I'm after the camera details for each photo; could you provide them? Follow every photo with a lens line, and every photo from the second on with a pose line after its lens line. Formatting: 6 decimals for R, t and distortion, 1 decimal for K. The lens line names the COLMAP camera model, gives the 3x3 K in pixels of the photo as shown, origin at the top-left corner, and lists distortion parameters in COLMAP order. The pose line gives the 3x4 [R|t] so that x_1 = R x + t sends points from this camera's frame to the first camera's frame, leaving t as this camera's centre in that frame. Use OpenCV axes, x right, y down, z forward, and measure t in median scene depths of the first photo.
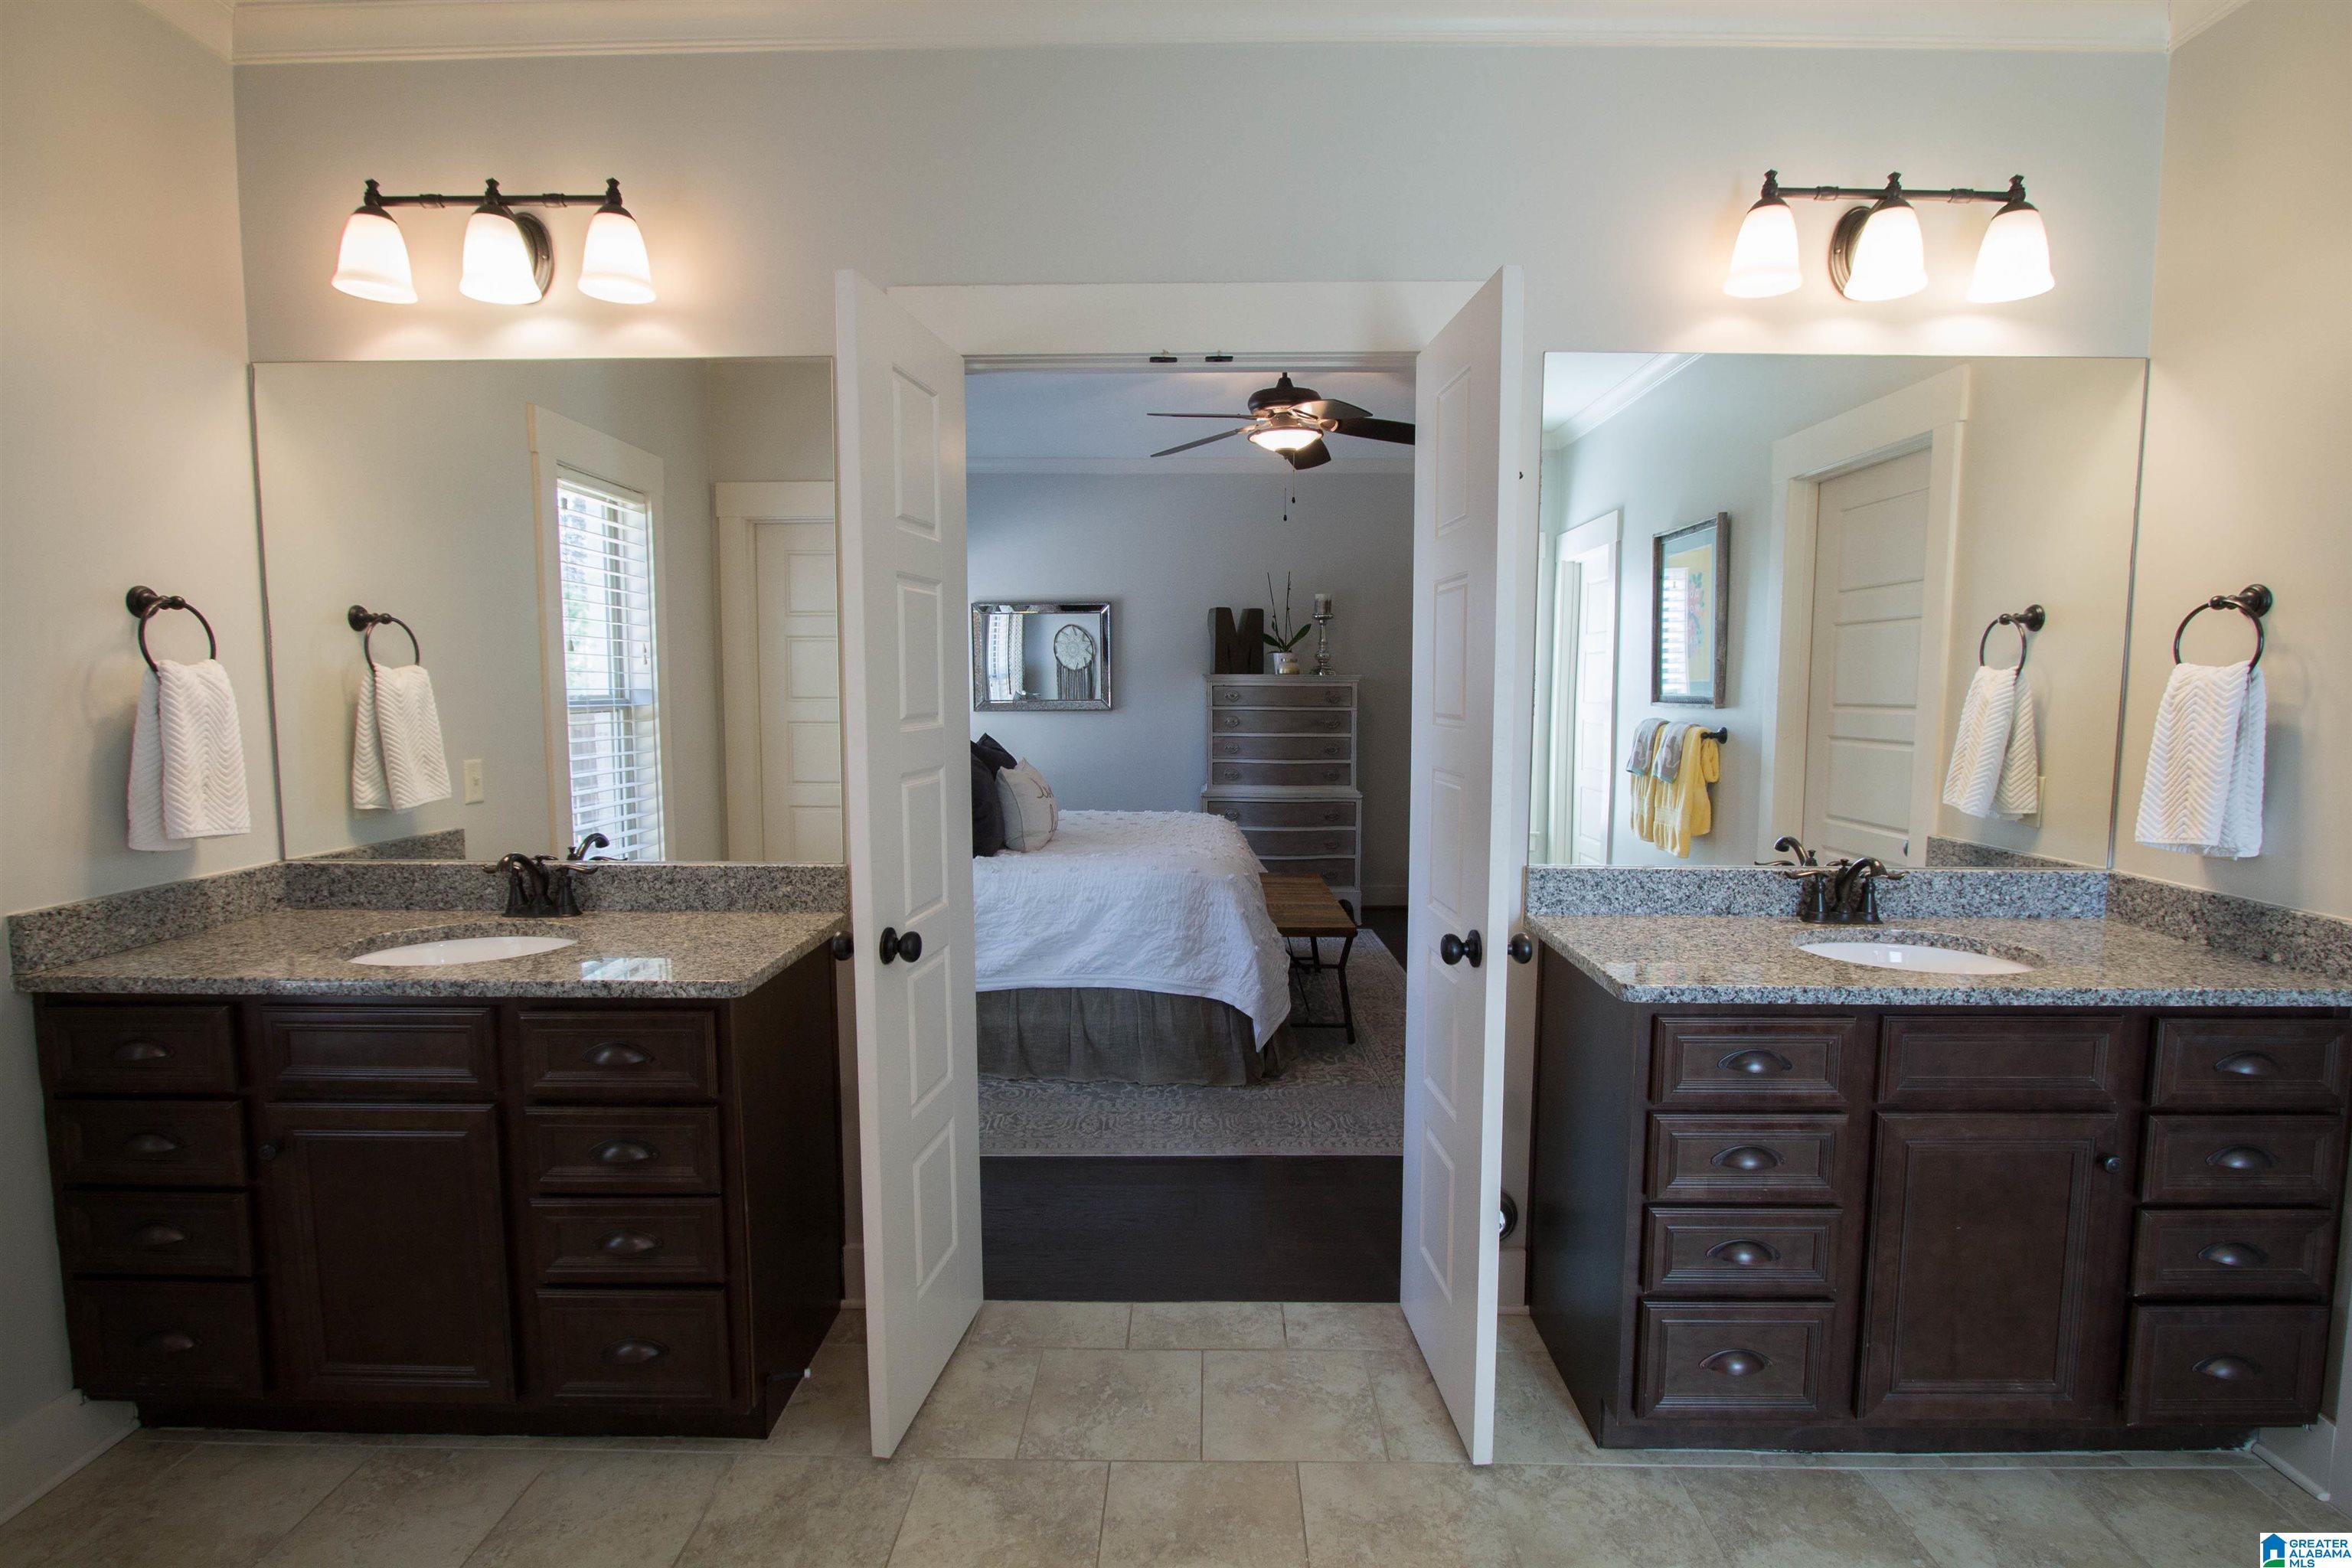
lens RADIAL K [[1112.7, 0, 1188.3], [0, 1112.7, 776.9], [0, 0, 1]] dist [-0.032441, 0.012417]
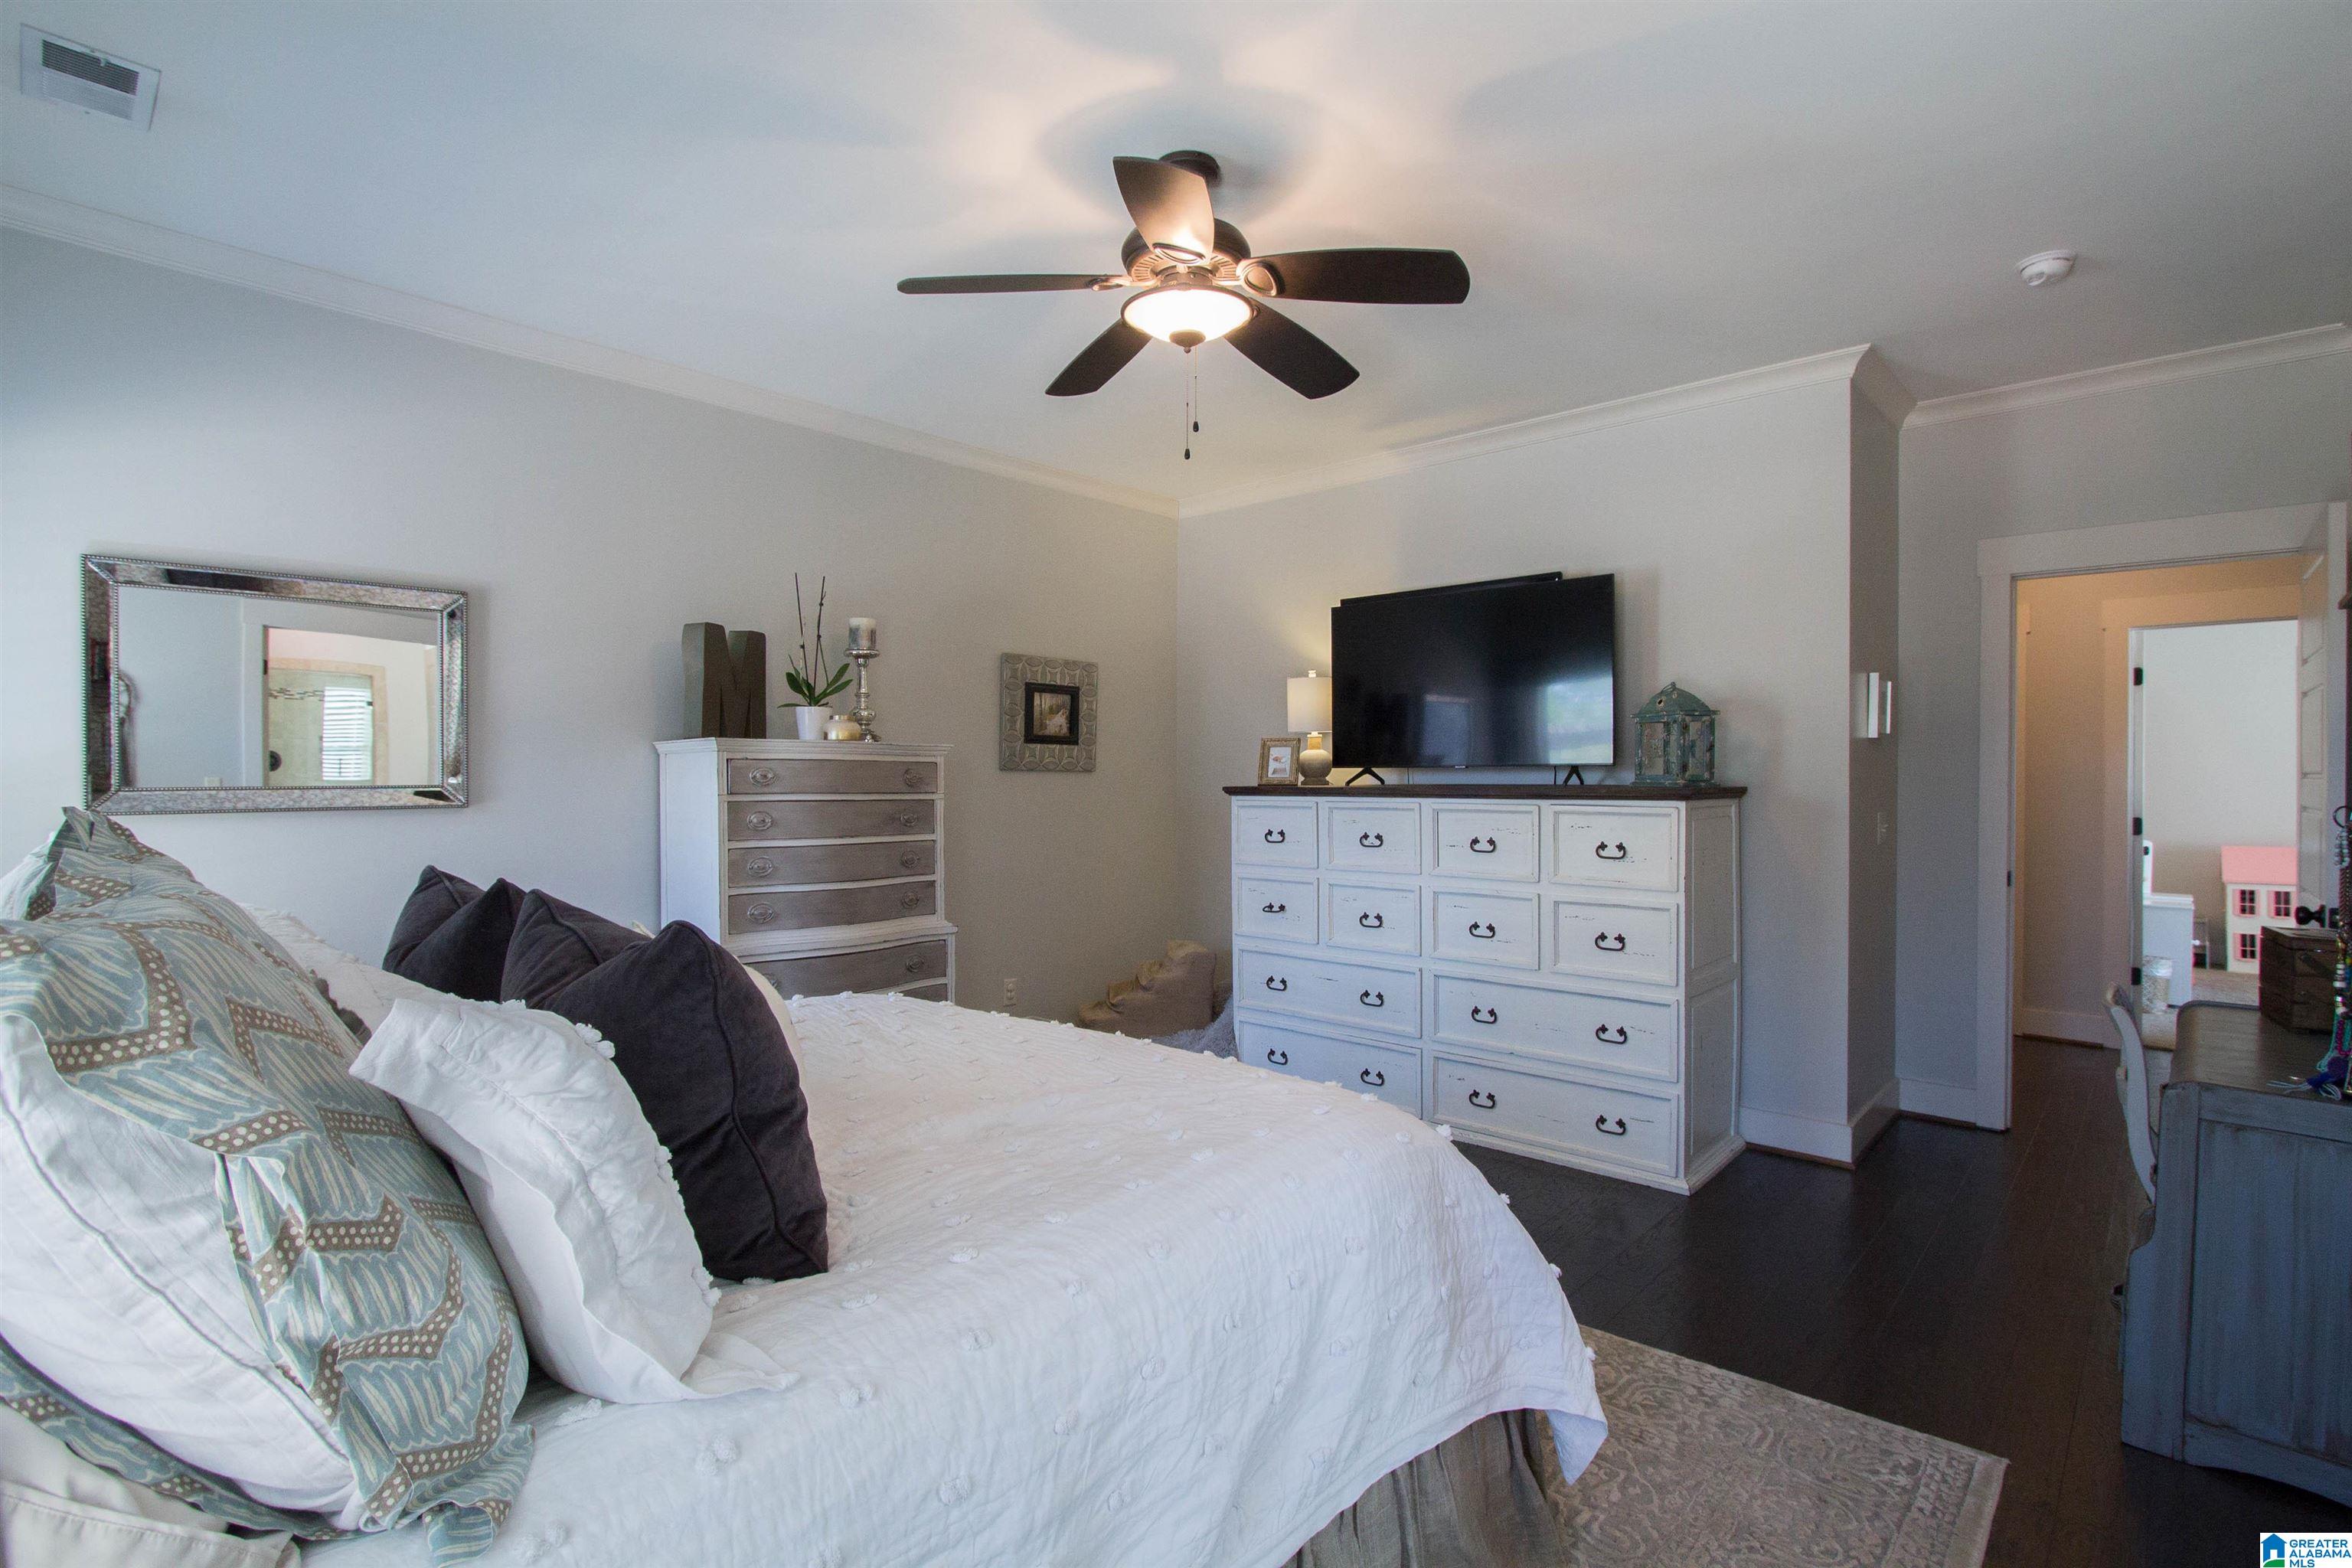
lens RADIAL K [[1112.7, 0, 1188.3], [0, 1112.7, 776.9], [0, 0, 1]] dist [-0.032441, 0.012417]
pose [[0.656797, -0.000843, 0.754067, -0.244333], [0.064098, 0.996443, -0.054716, -0.027465], [-0.751338, 0.084271, 0.654514, 0.463143]]
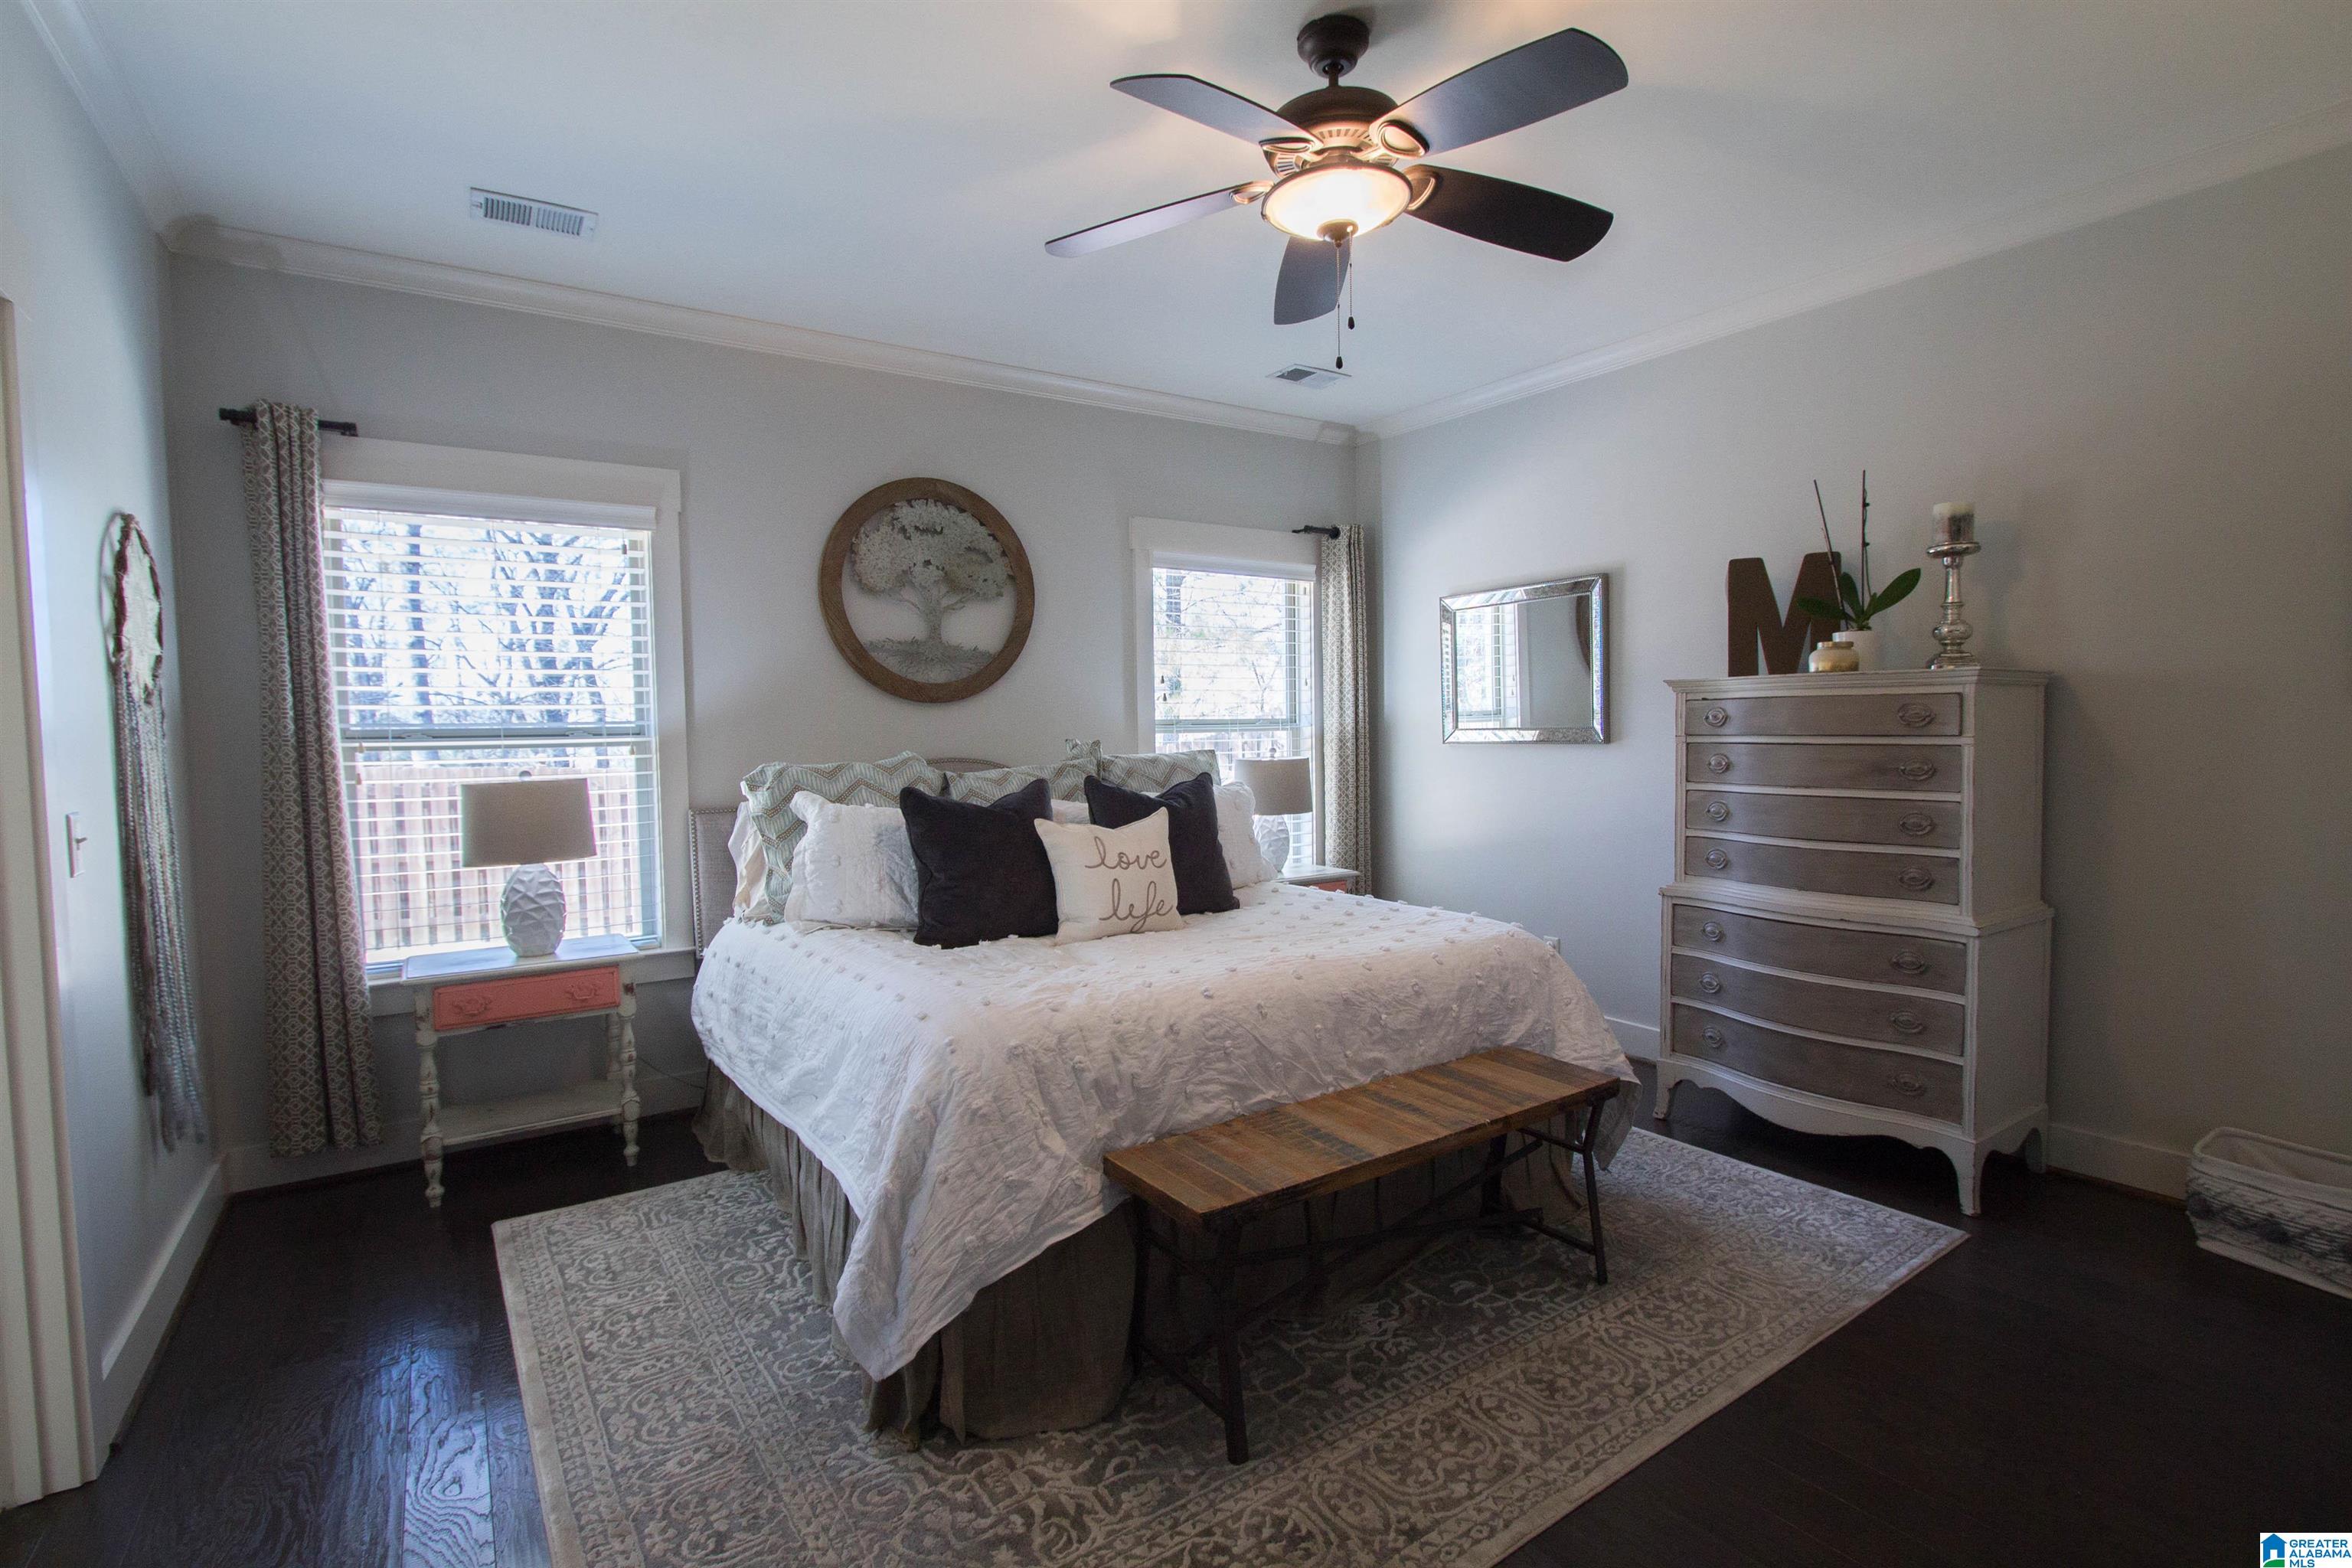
lens RADIAL K [[1112.7, 0, 1188.3], [0, 1112.7, 776.9], [0, 0, 1]] dist [-0.032441, 0.012417]
pose [[0.569473, 0.024632, -0.821641, 0.337831], [-0.051293, 0.998668, -0.005611, -0.027012], [0.820408, 0.045340, 0.569977, 0.475176]]
